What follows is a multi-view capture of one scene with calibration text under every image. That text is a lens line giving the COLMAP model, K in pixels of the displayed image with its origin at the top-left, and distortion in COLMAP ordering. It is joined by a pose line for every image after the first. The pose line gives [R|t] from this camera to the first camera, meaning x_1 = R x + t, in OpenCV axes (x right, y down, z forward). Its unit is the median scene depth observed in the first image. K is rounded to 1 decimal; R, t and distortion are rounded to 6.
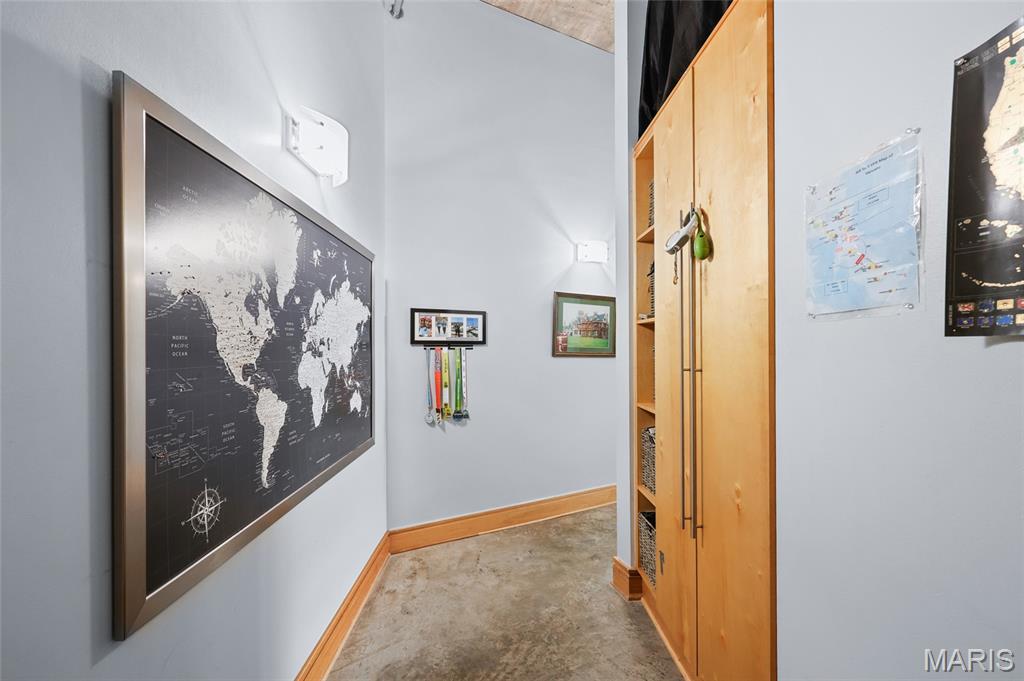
lens RADIAL K [[413.0, 0, 512.3], [0, 413.0, 343.2], [0, 0, 1]] dist [-0.000550, -0.000449]
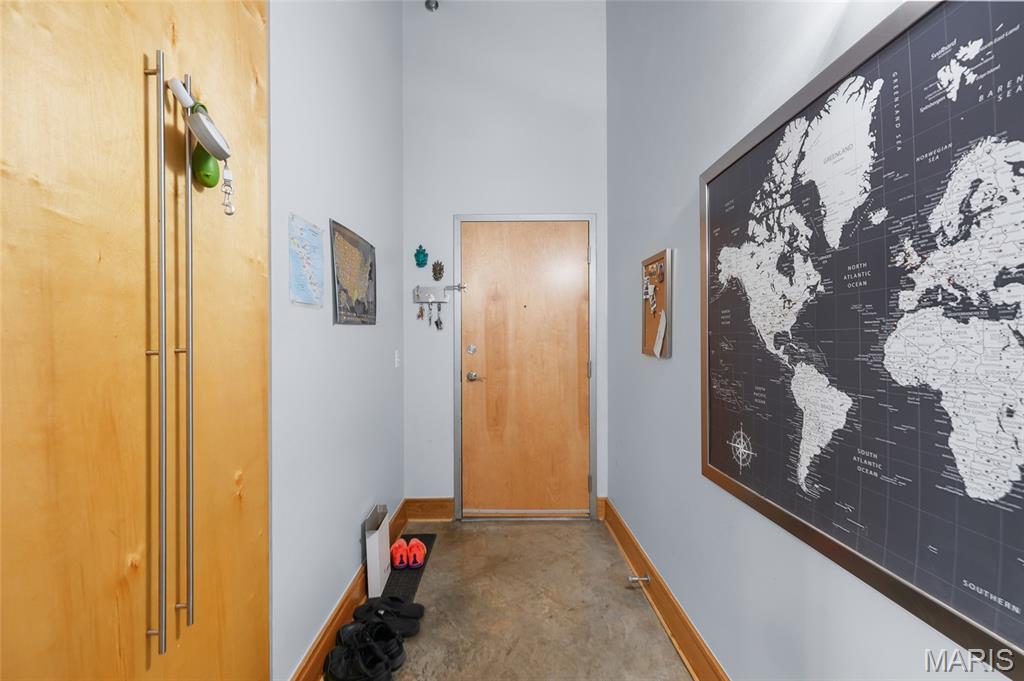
lens RADIAL K [[413.0, 0, 511.5], [0, 413.0, 340.8], [0, 0, 1]] dist [-0.000550, -0.000449]
pose [[-0.999949, 0.009763, 0.002579, -0.046851], [0.009747, 0.999934, -0.006044, 0.067661], [-0.002638, -0.006018, -0.999978, 1.830805]]
